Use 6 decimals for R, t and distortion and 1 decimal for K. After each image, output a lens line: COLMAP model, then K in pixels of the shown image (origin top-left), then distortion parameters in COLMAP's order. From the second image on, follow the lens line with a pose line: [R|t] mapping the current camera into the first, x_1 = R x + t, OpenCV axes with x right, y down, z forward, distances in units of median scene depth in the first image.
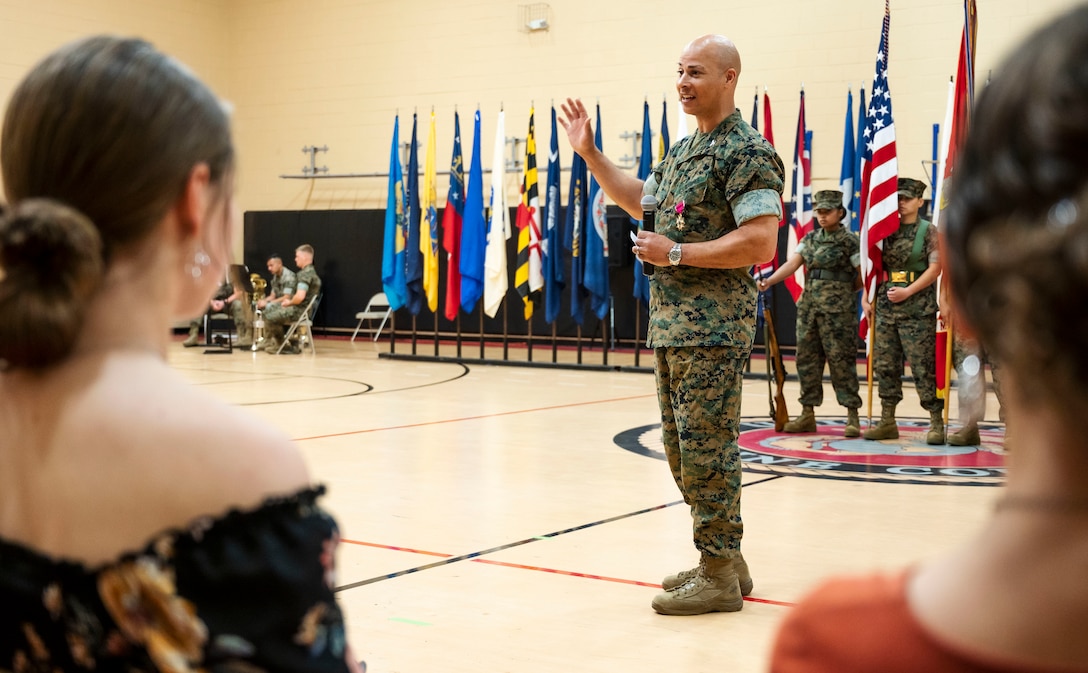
lens RADIAL K [[1647.0, 0, 547.8], [0, 1647.0, 345.4], [0, 0, 1]] dist [0.018258, 0.000000]
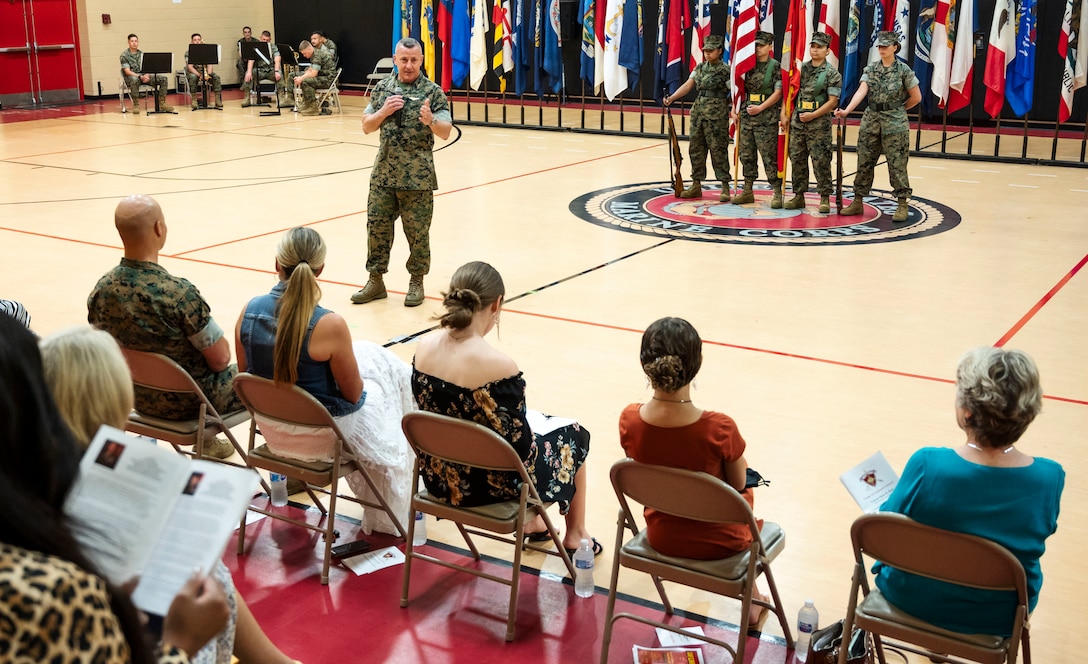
lens RADIAL K [[1341.9, 0, 542.2], [0, 1341.9, 329.2], [0, 0, 1]] dist [-0.127297, 0.000000]
pose [[0.999613, -0.016317, 0.022524, -0.014624], [0.011719, 0.981523, 0.190986, -0.067308], [-0.025224, -0.190648, 0.981334, -0.238155]]
